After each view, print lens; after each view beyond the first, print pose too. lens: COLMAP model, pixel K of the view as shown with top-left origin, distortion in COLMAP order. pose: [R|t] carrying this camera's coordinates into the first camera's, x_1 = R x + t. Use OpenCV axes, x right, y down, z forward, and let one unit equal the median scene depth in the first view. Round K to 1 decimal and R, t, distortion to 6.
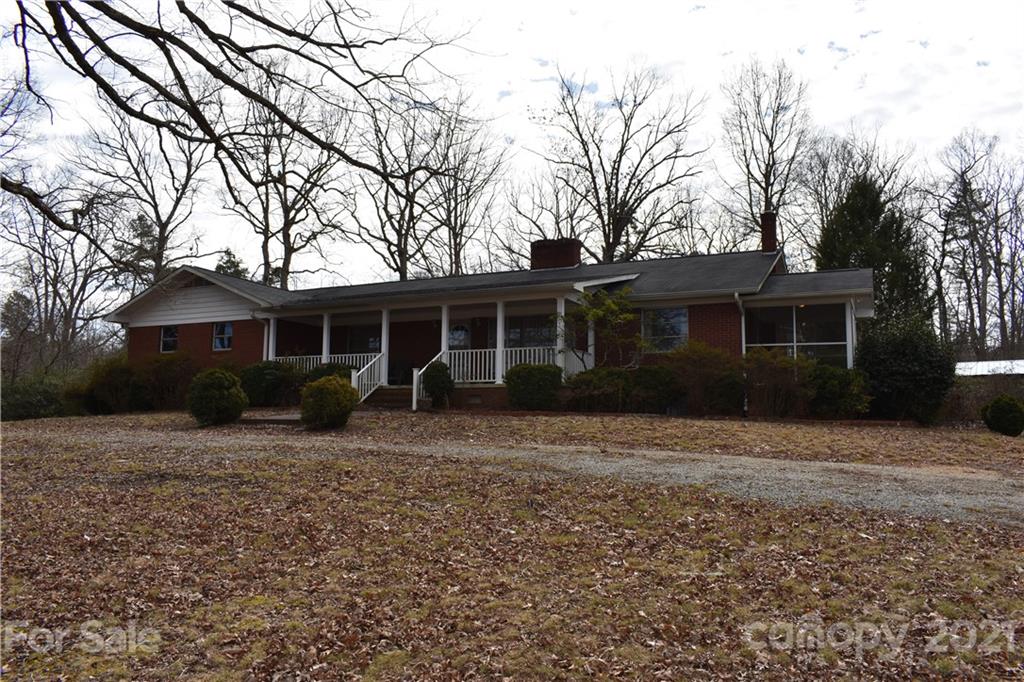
lens RADIAL K [[793.5, 0, 512.0], [0, 793.5, 341.0], [0, 0, 1]] dist [-0.077605, -0.000104]
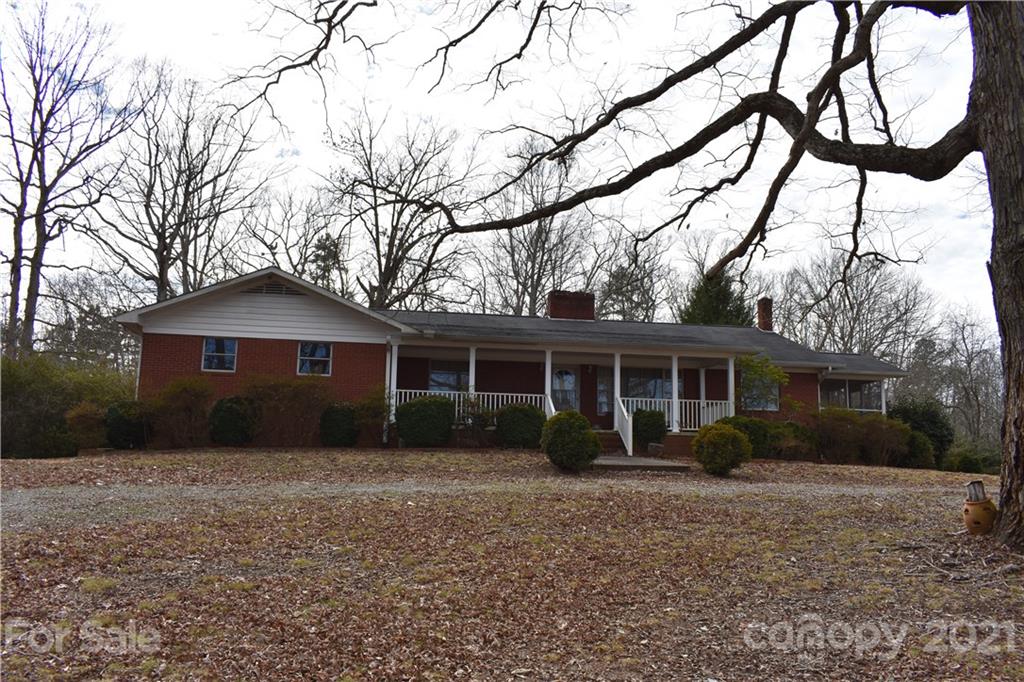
lens RADIAL K [[767.0, 0, 512.0], [0, 767.0, 341.0], [0, 0, 1]] dist [0.003485, 0.000883]
pose [[0.835325, 0.102507, 0.540116, -0.679410], [-0.075556, 0.994546, -0.071899, 0.019650], [-0.544540, 0.019250, 0.838514, 0.207435]]
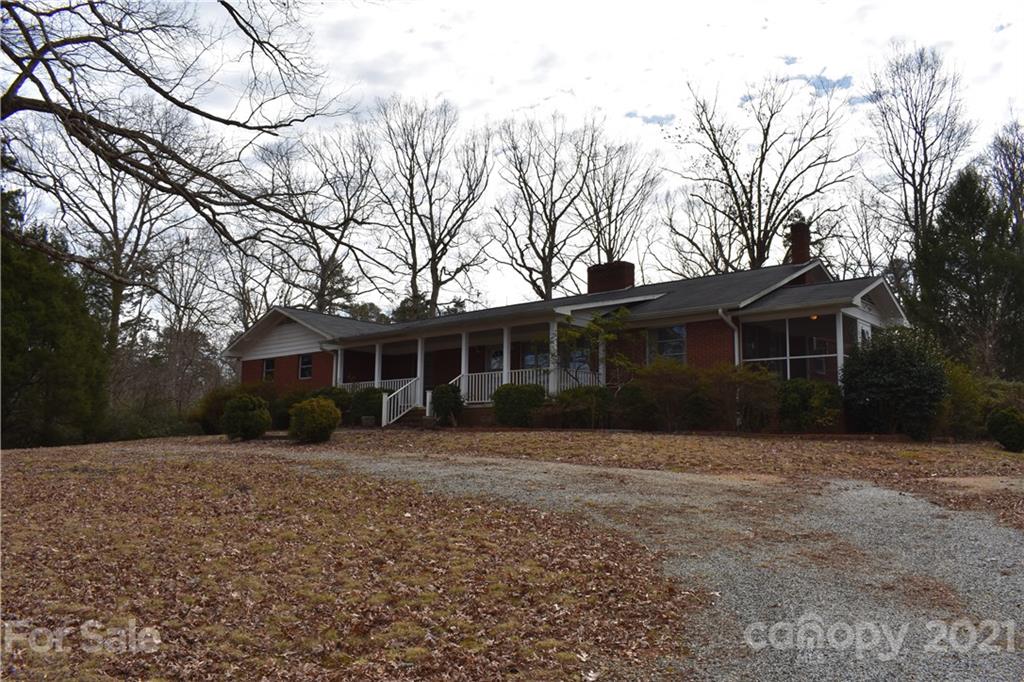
lens RADIAL K [[809.5, 0, 512.0], [0, 809.5, 341.0], [0, 0, 1]] dist [-0.082395, -0.001764]
pose [[0.963400, -0.036917, -0.265514, 0.243599], [0.028974, 0.999010, -0.033770, 0.005518], [0.266498, 0.024841, 0.963515, -0.050137]]
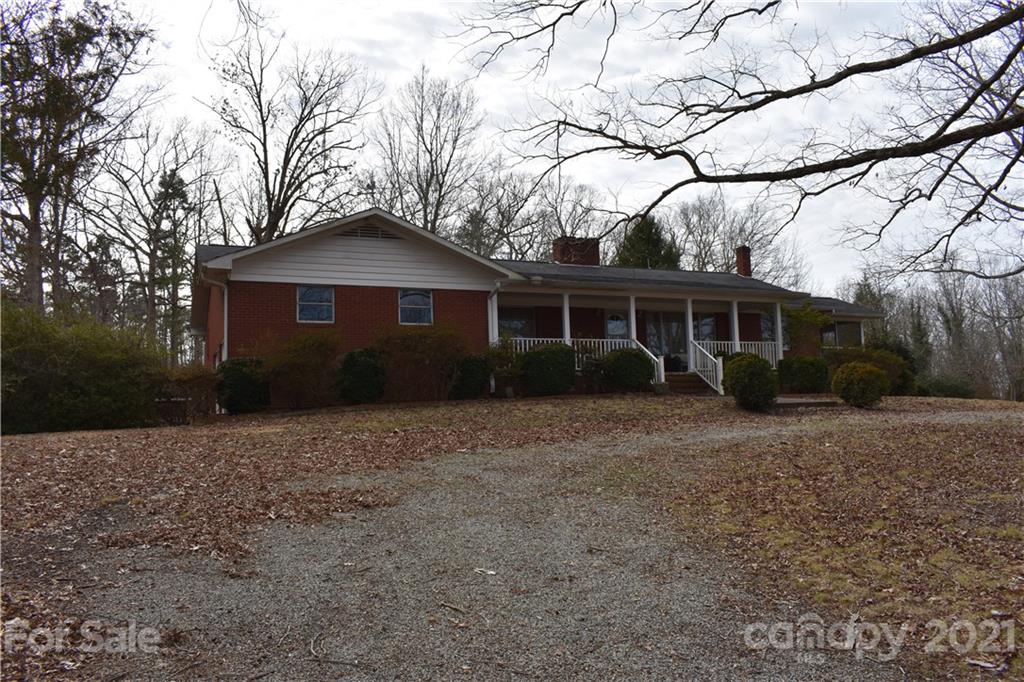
lens RADIAL K [[747.5, 0, 511.8], [0, 747.5, 367.7], [0, 0, 1]] dist [-0.061937, -0.001060]
pose [[0.664379, 0.015859, 0.747227, -0.926171], [-0.052887, 0.998266, 0.025836, 0.033073], [-0.745522, -0.056683, 0.664066, 0.447059]]
